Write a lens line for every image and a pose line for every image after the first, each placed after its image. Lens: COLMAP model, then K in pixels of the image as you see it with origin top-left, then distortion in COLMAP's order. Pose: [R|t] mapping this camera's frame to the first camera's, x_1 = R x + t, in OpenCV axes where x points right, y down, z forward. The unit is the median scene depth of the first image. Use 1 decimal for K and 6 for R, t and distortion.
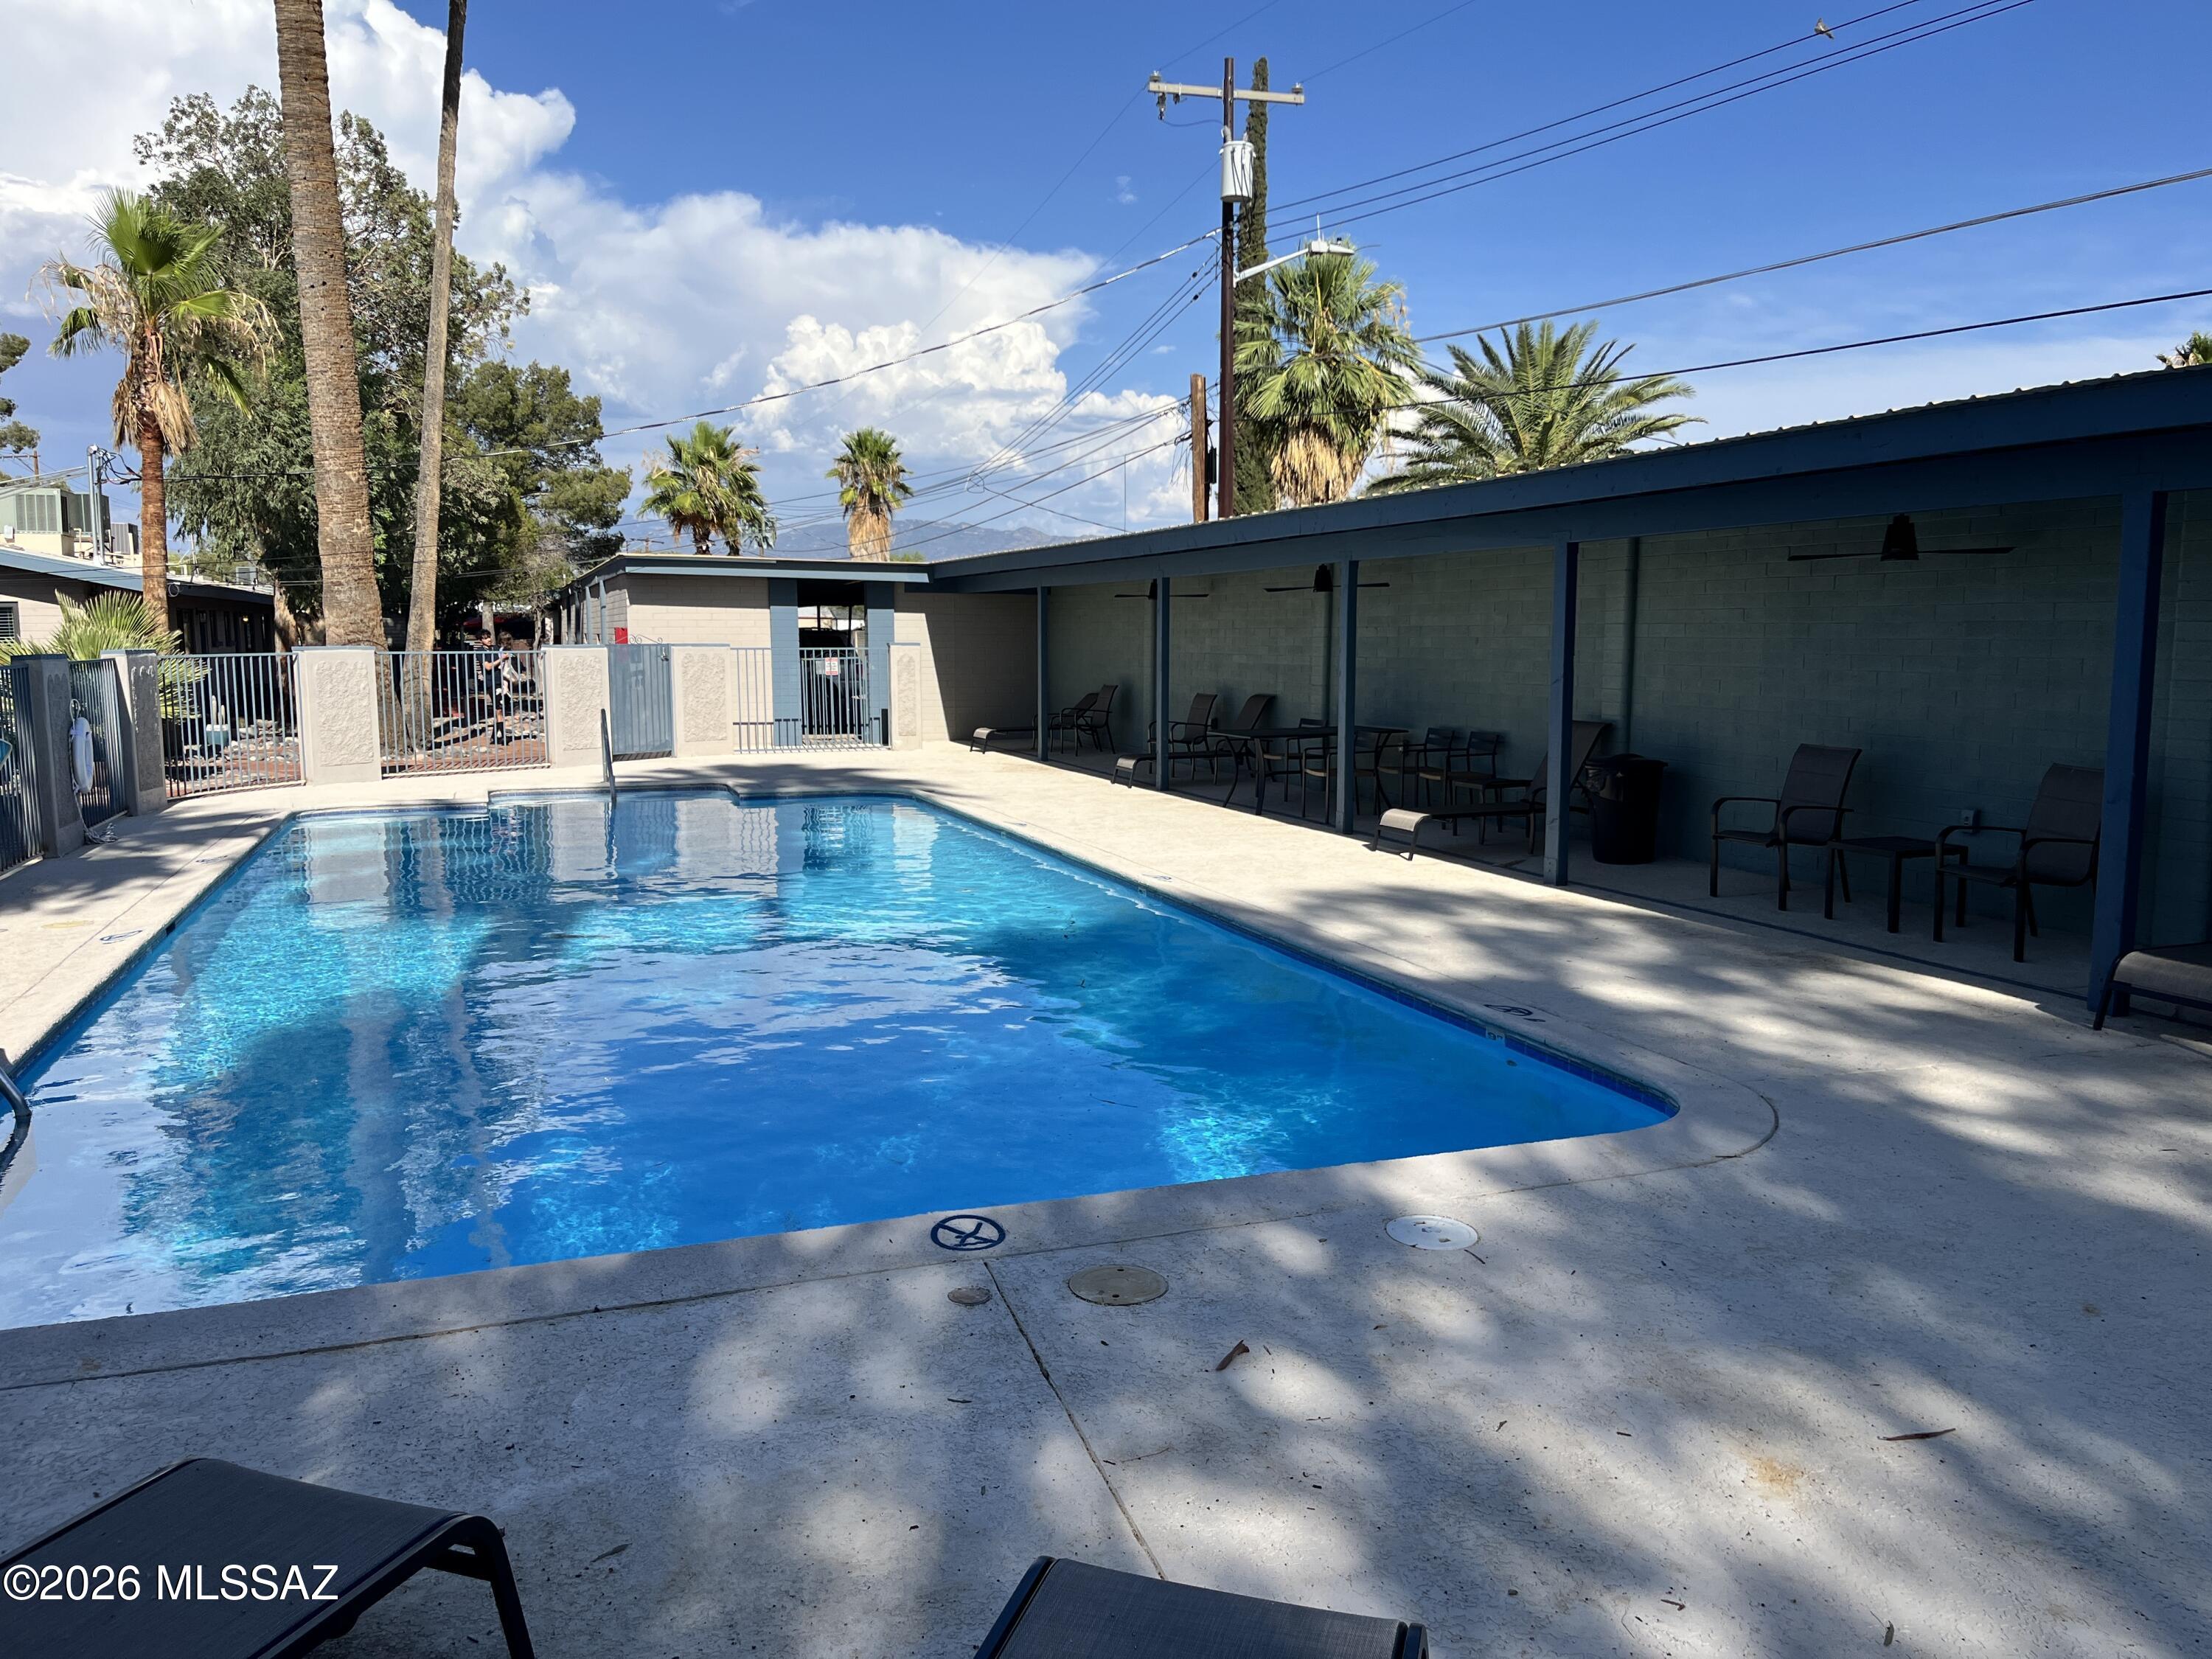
lens RADIAL K [[1691.6, 0, 1096.7], [0, 1691.6, 825.0], [0, 0, 1]] dist [0.055789, -0.074928]
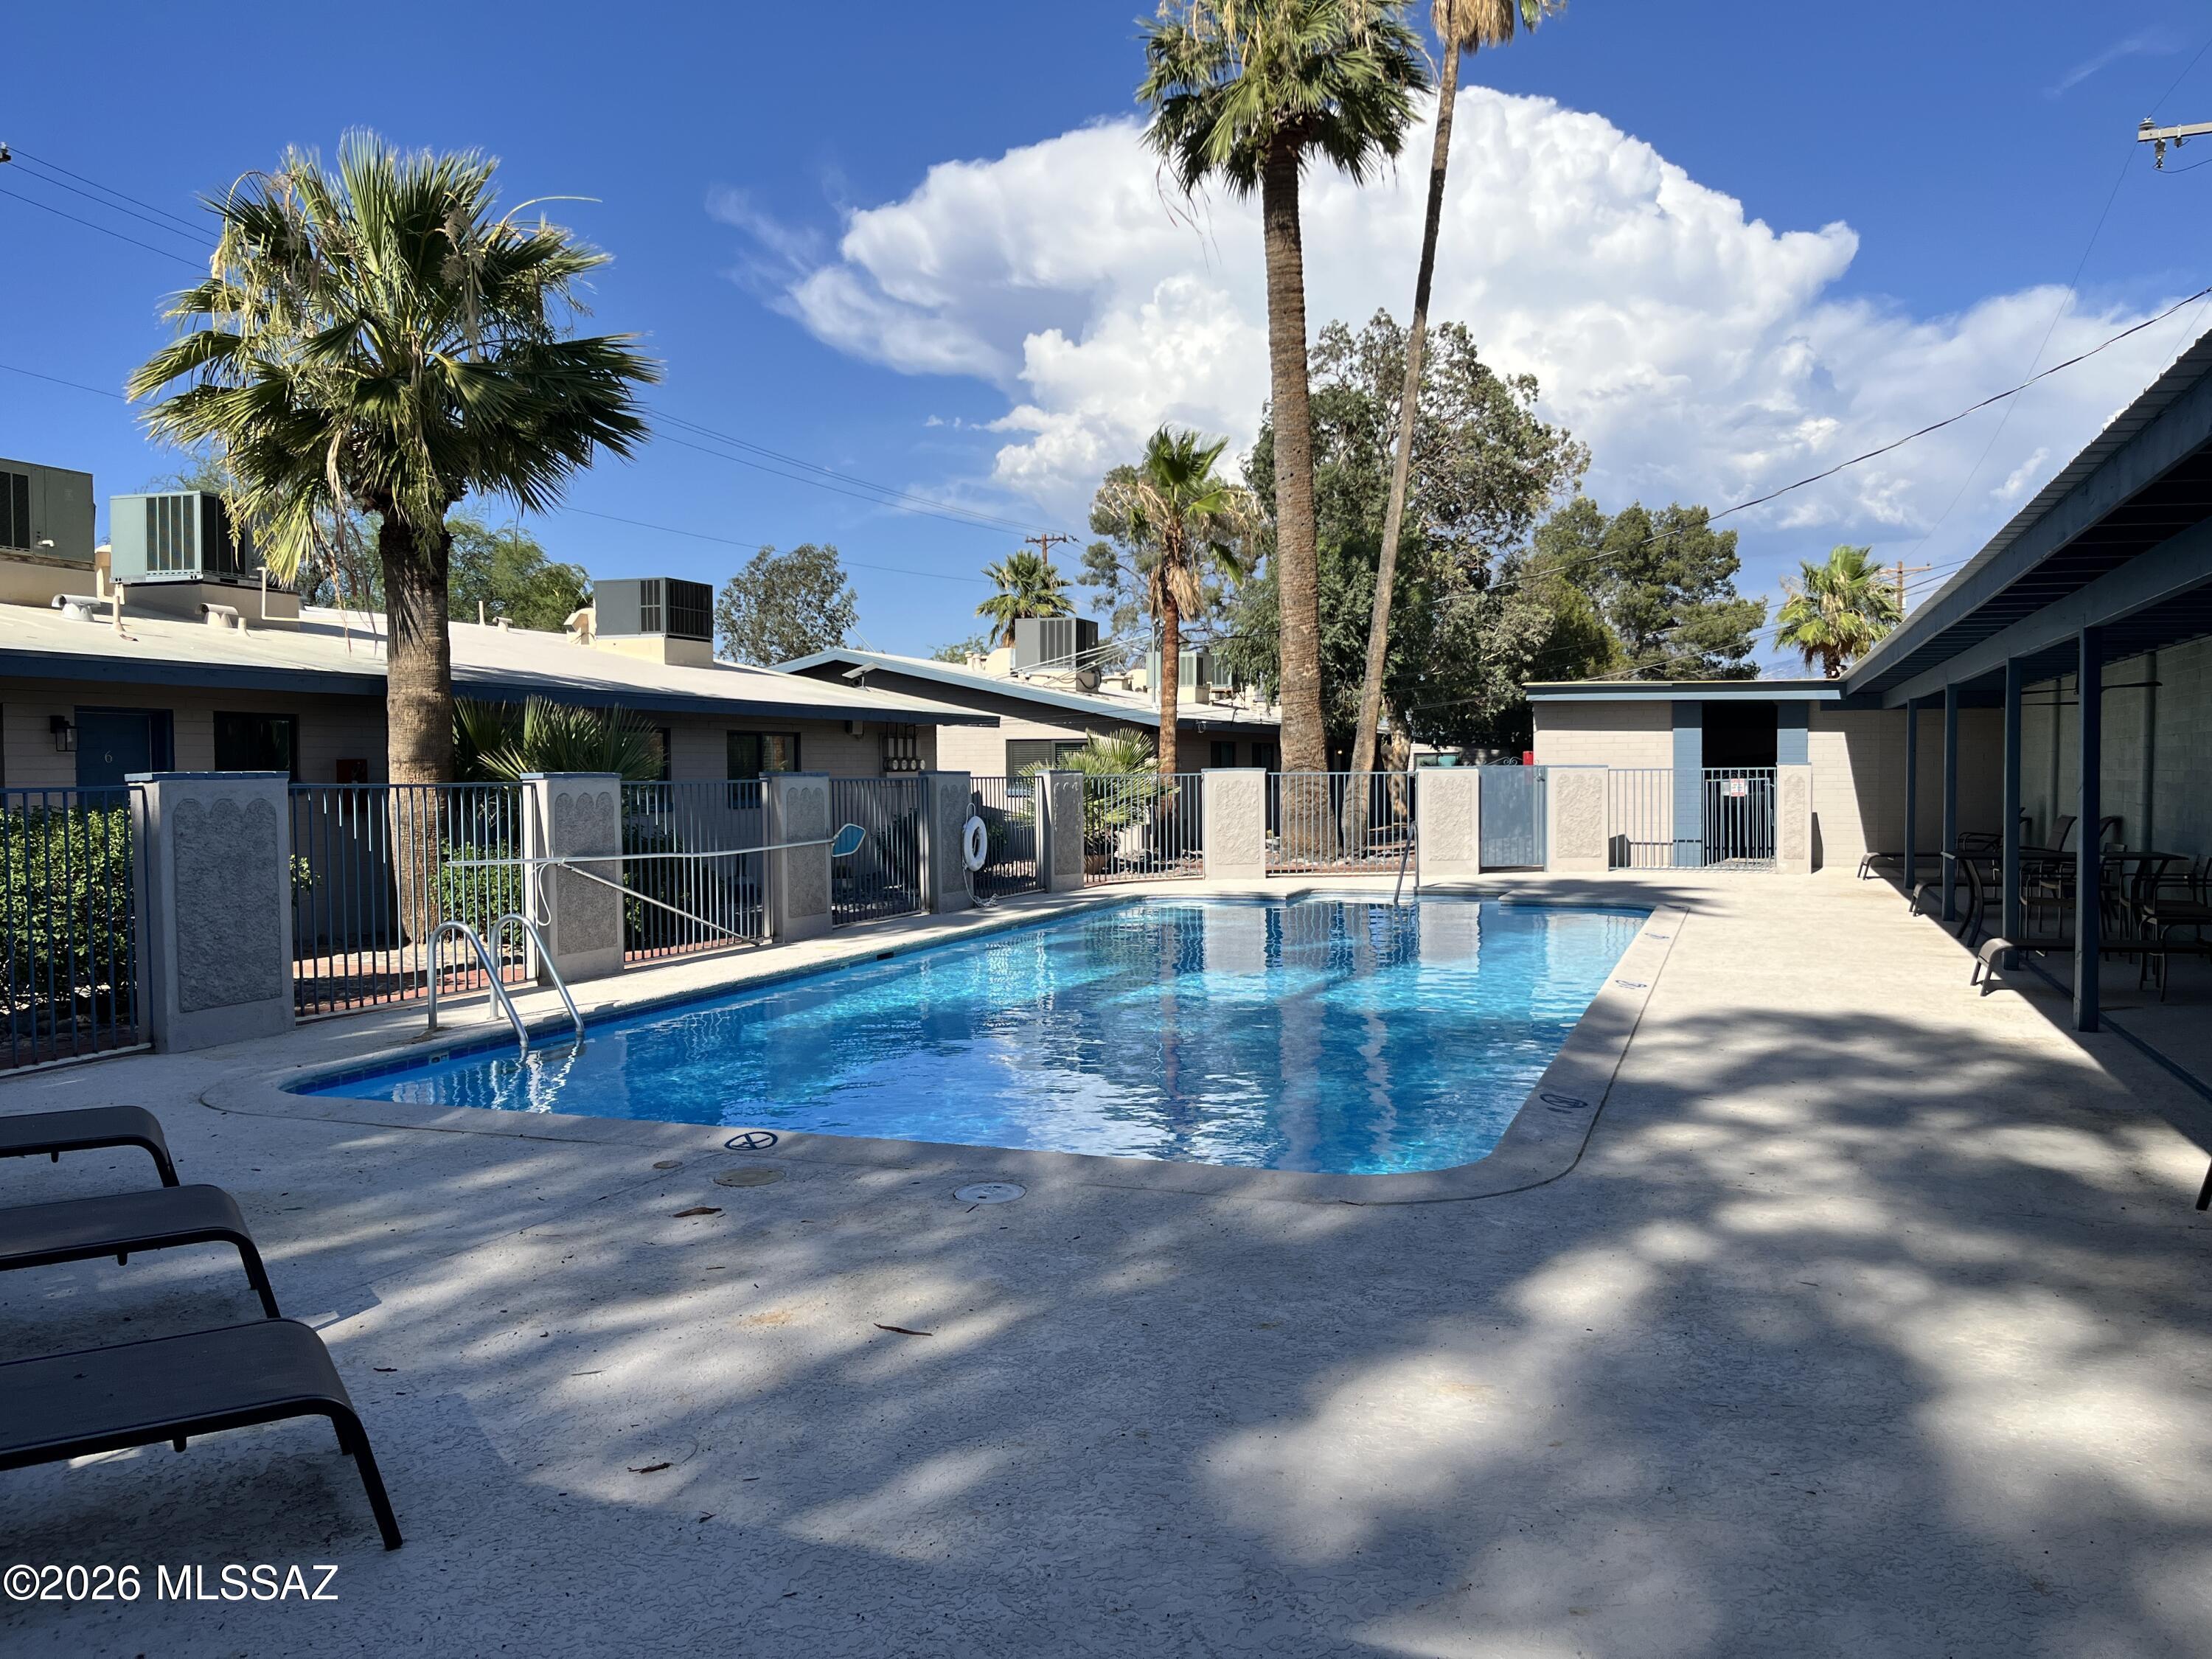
lens RADIAL K [[1691.6, 0, 1099.2], [0, 1691.6, 834.3], [0, 0, 1]] dist [0.055789, -0.074928]
pose [[0.762891, 0.018513, -0.646262, 0.198038], [-0.065722, 0.996632, -0.049034, 0.006646], [0.643178, 0.079881, 0.761539, 0.007729]]
